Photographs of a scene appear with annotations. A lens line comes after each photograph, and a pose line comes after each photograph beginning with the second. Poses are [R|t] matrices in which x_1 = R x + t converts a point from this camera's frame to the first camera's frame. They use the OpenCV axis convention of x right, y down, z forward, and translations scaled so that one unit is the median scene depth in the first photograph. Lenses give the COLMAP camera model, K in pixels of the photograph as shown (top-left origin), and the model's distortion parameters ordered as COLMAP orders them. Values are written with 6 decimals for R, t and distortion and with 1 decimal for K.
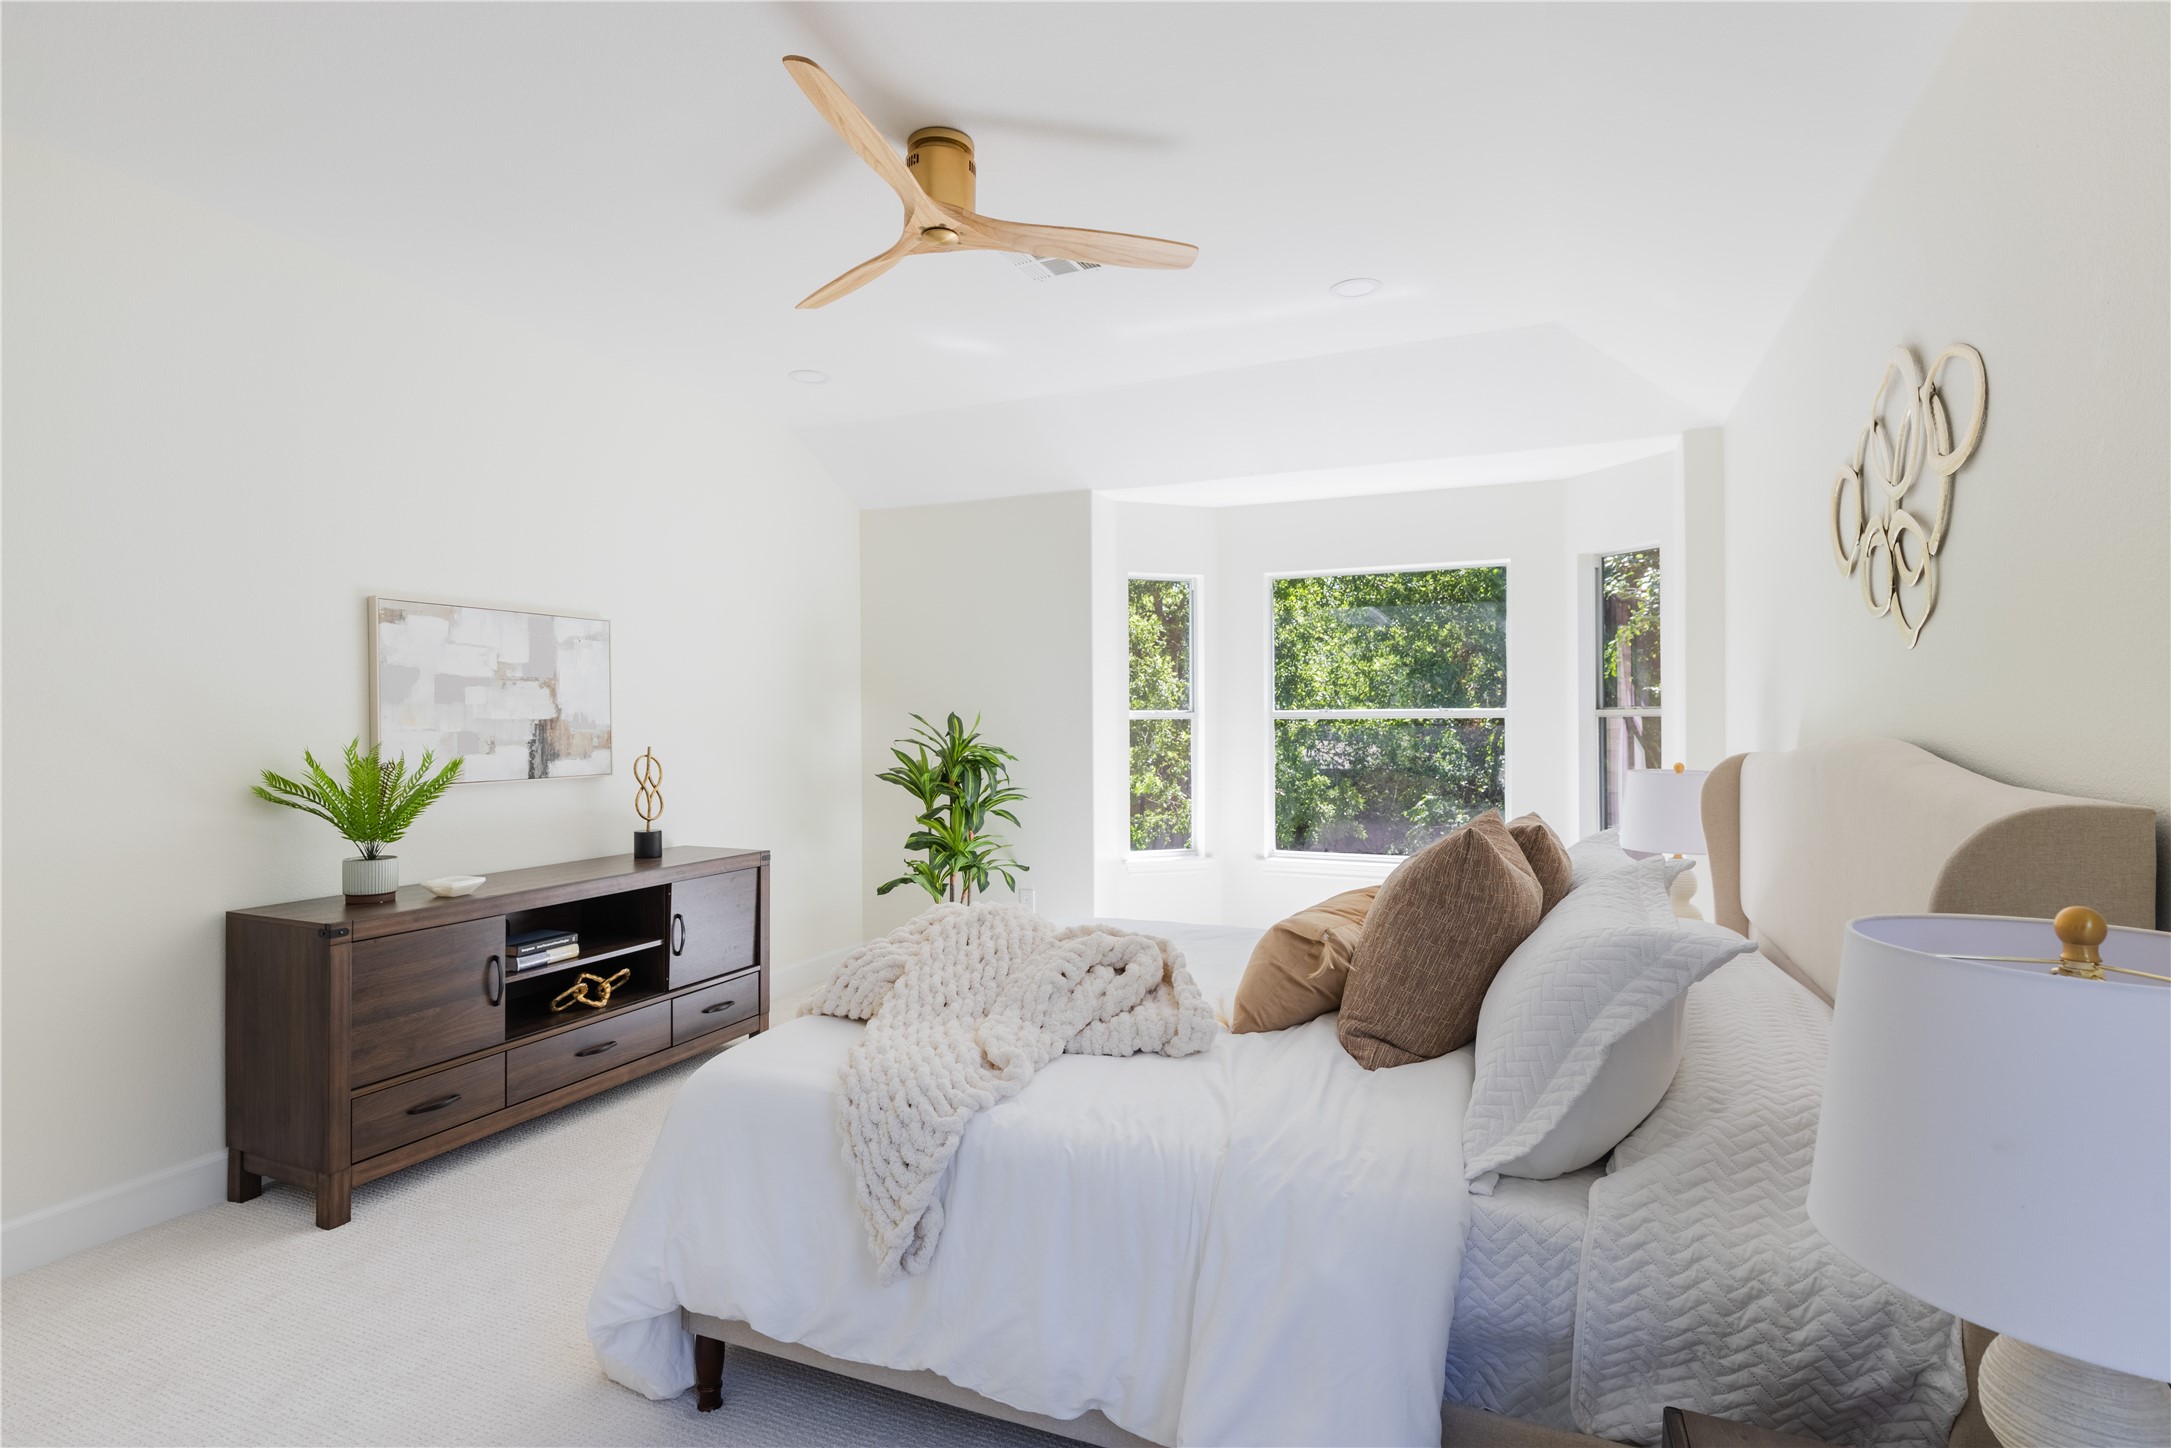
lens RADIAL K [[1098.0, 0, 1071.1], [0, 1098.0, 732.8], [0, 0, 1]] dist [0.004766, 0.000176]
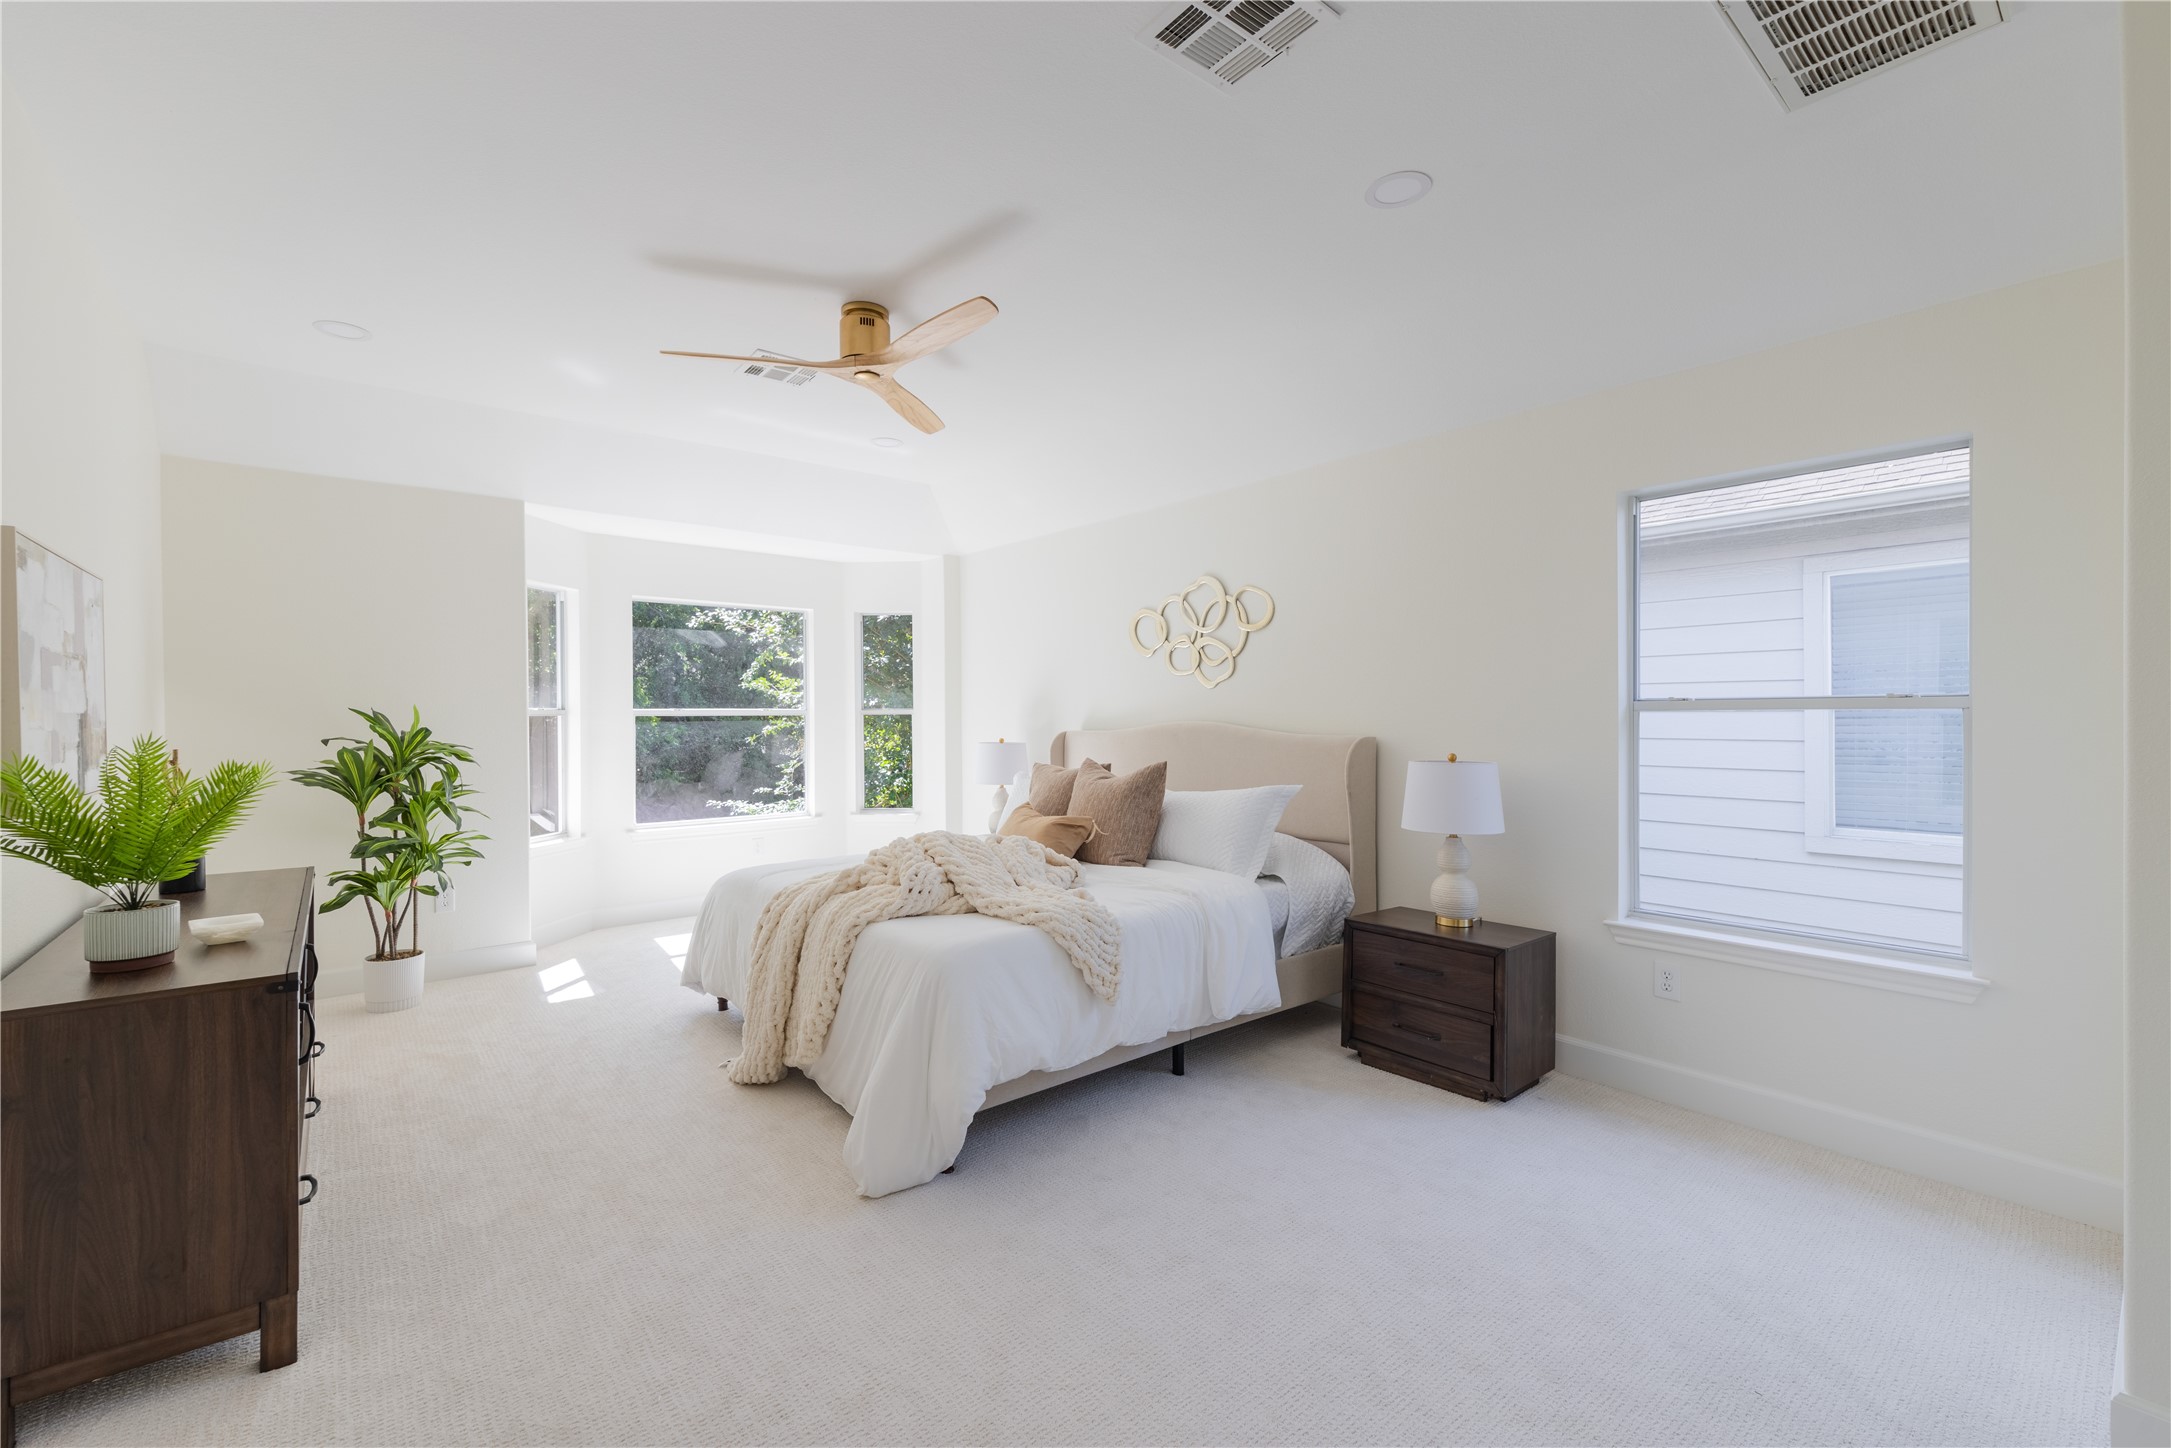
lens RADIAL K [[944.9, 0, 1081.7], [0, 944.9, 718.8], [0, 0, 1]] dist [-0.001288, -0.000120]
pose [[0.424867, -0.002318, 0.905253, -0.740984], [0.013557, 0.999901, -0.003802, 0.001496], [-0.905154, 0.013888, 0.424856, 0.153708]]
